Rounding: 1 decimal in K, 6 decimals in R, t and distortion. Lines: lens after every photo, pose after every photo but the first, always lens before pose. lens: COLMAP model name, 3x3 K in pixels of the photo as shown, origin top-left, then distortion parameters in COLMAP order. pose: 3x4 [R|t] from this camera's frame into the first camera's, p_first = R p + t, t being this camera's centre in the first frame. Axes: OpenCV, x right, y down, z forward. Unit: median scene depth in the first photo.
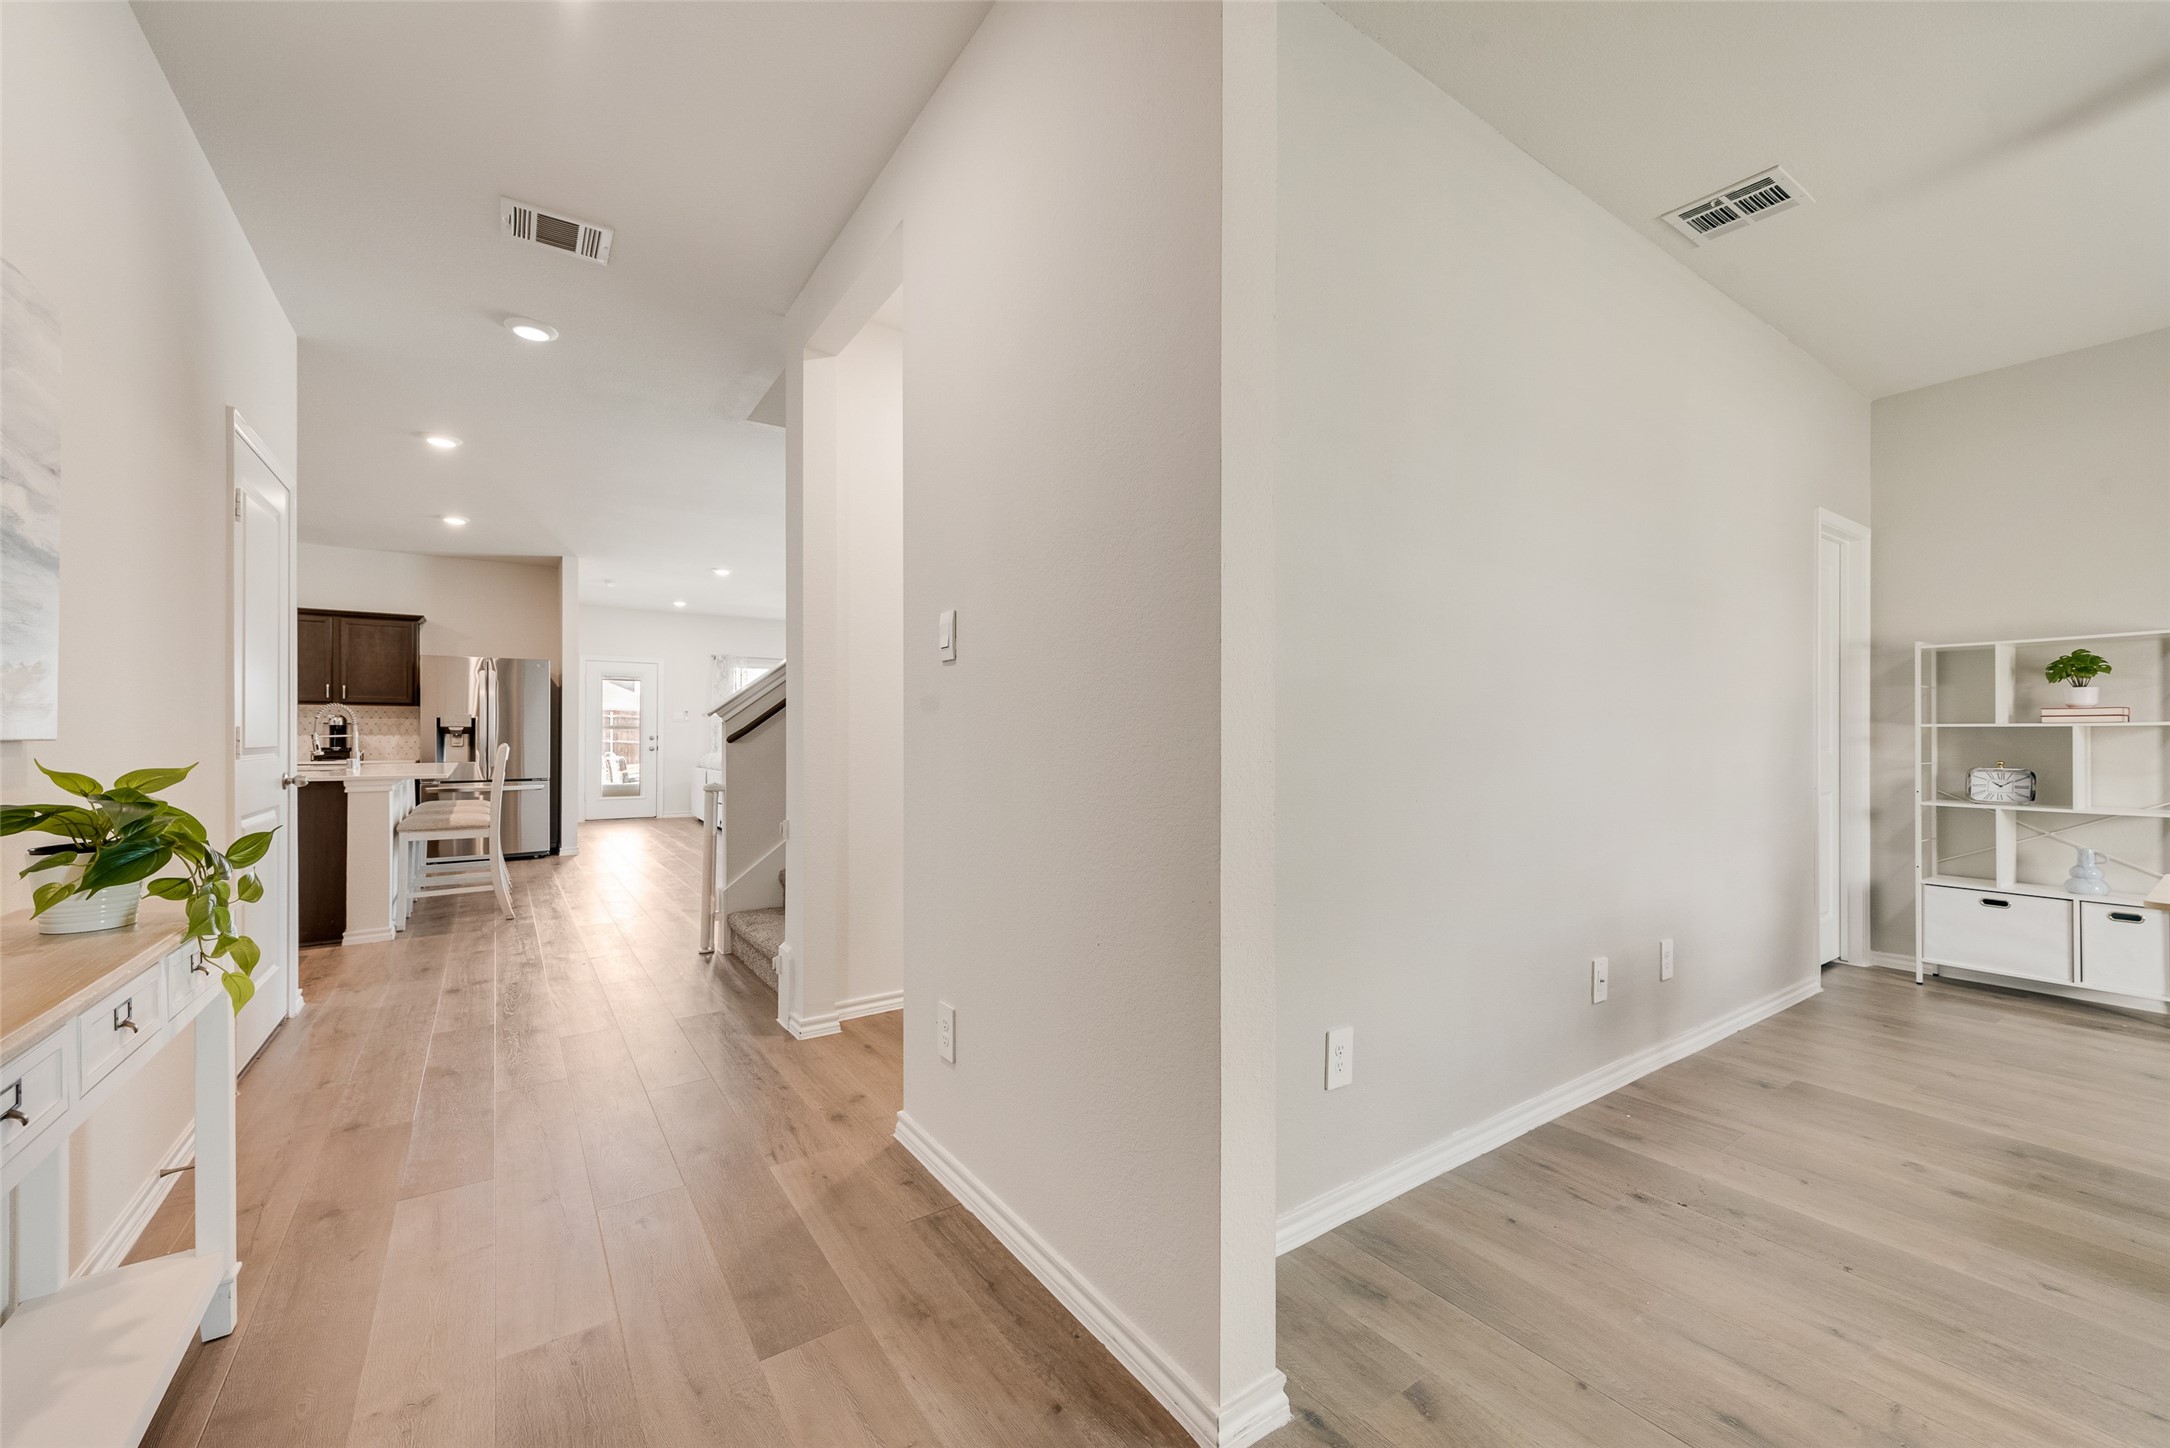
lens RADIAL K [[870.6, 0, 1087.6], [0, 870.6, 734.8], [0, 0, 1]] dist [0.010390, -0.000375]
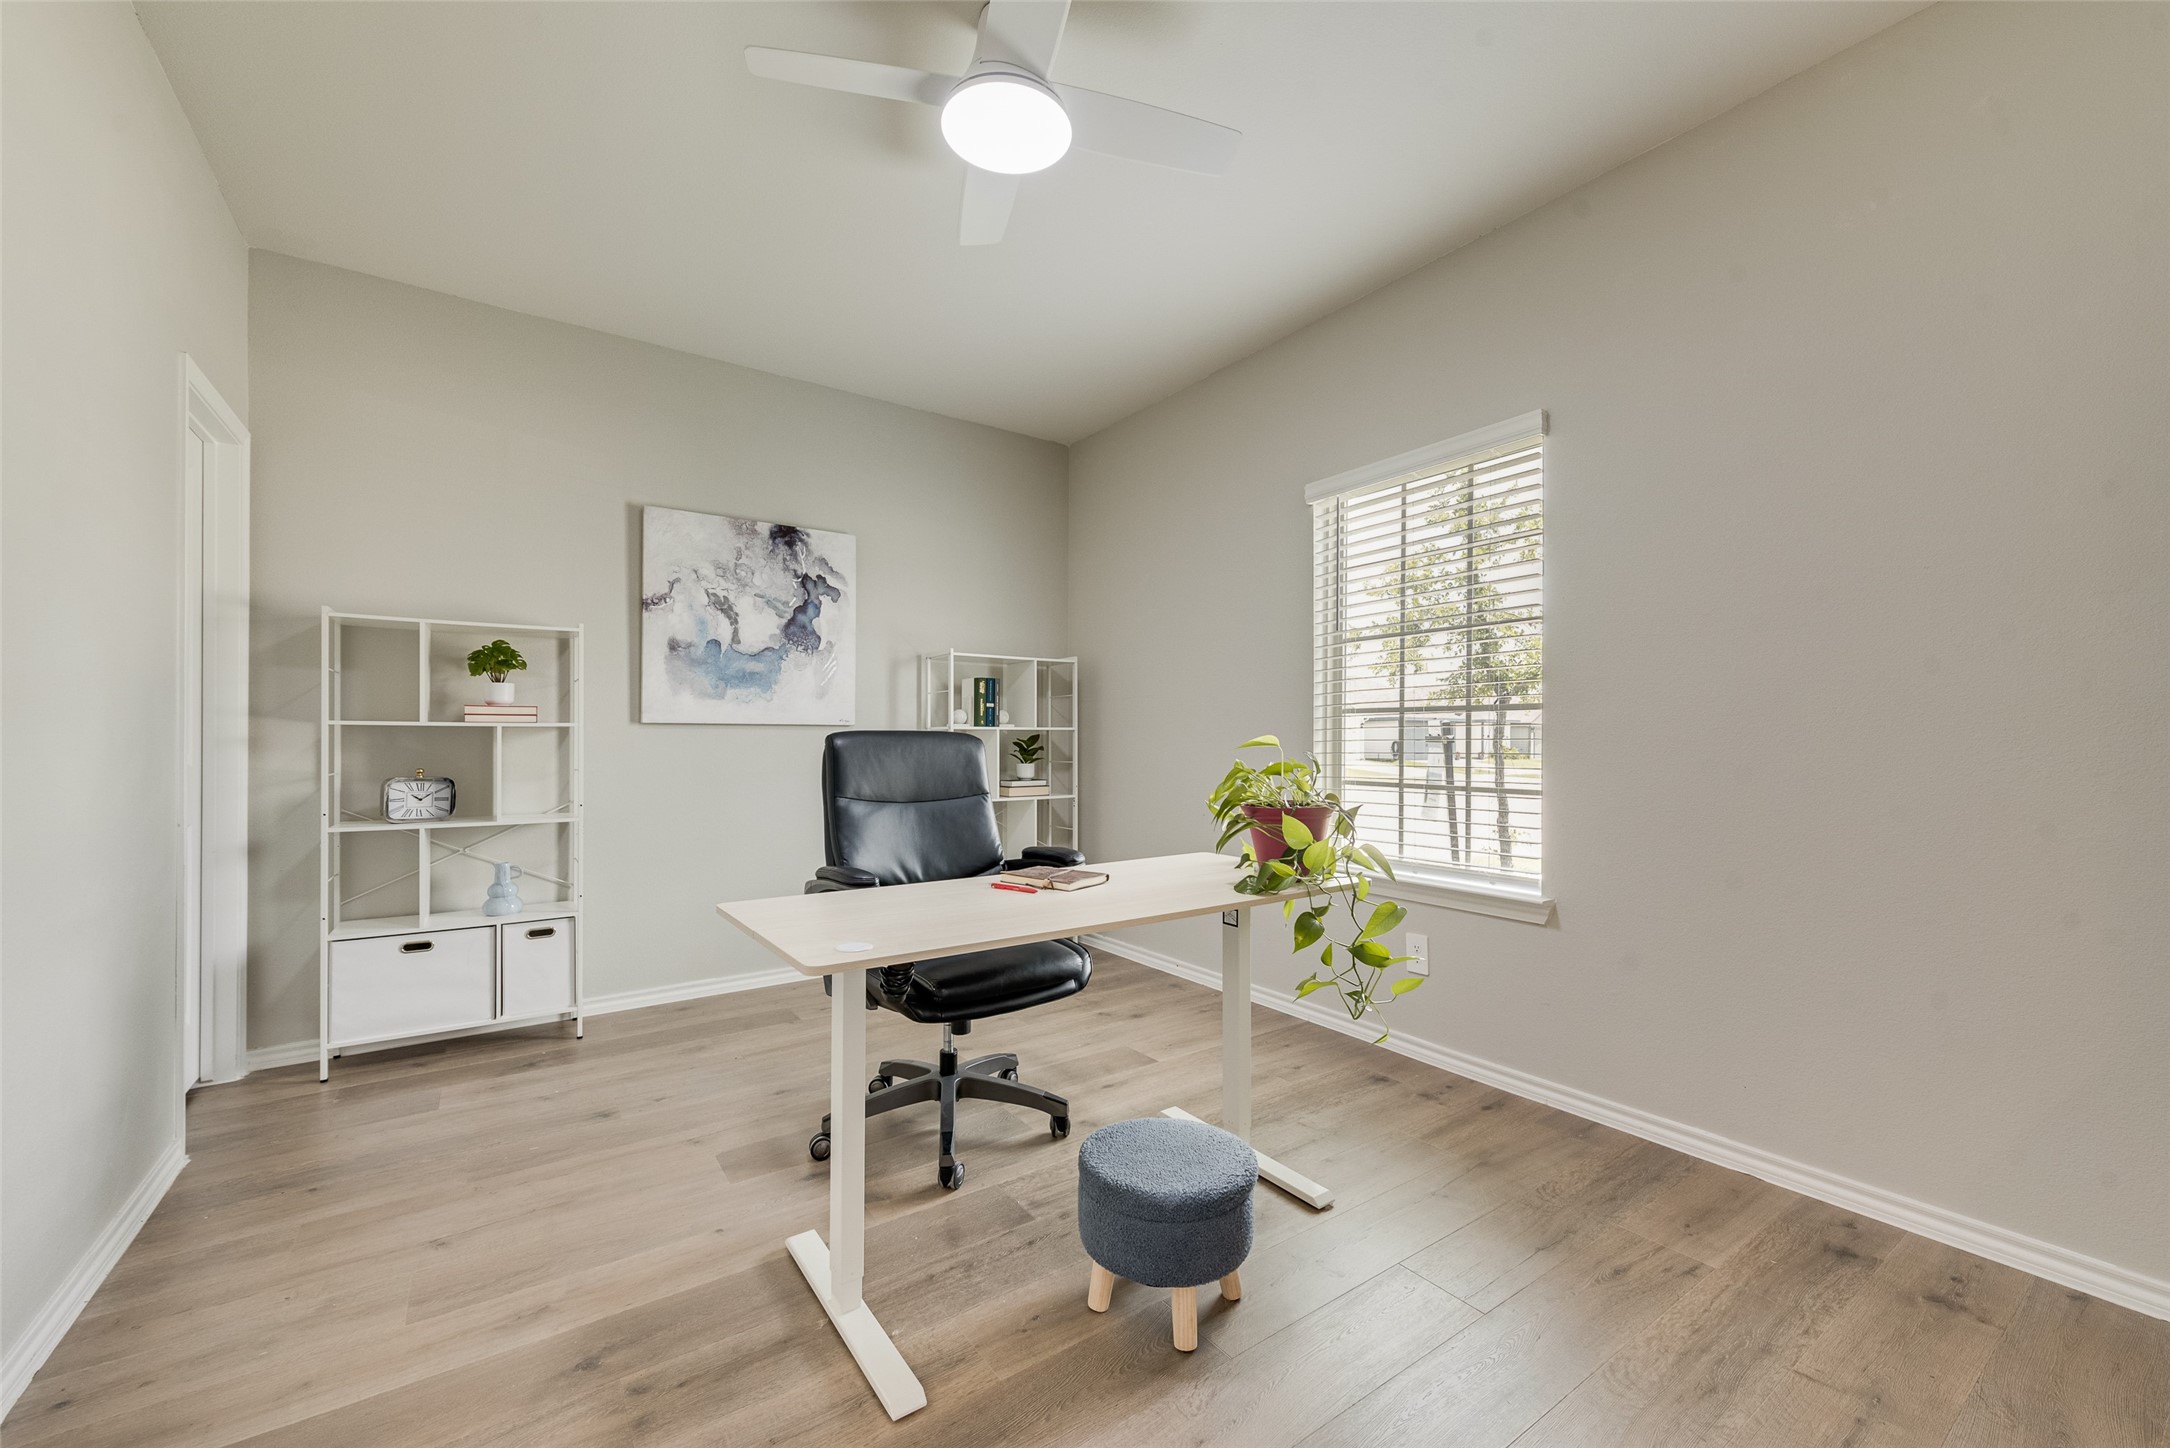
lens RADIAL K [[870.6, 0, 1087.6], [0, 870.6, 734.8], [0, 0, 1]] dist [0.010390, -0.000375]
pose [[0.010788, 0.001239, 0.999941, 0.239572], [-0.005633, 0.999983, -0.001178, -0.003444], [-0.999926, -0.005620, 0.010795, 0.378929]]
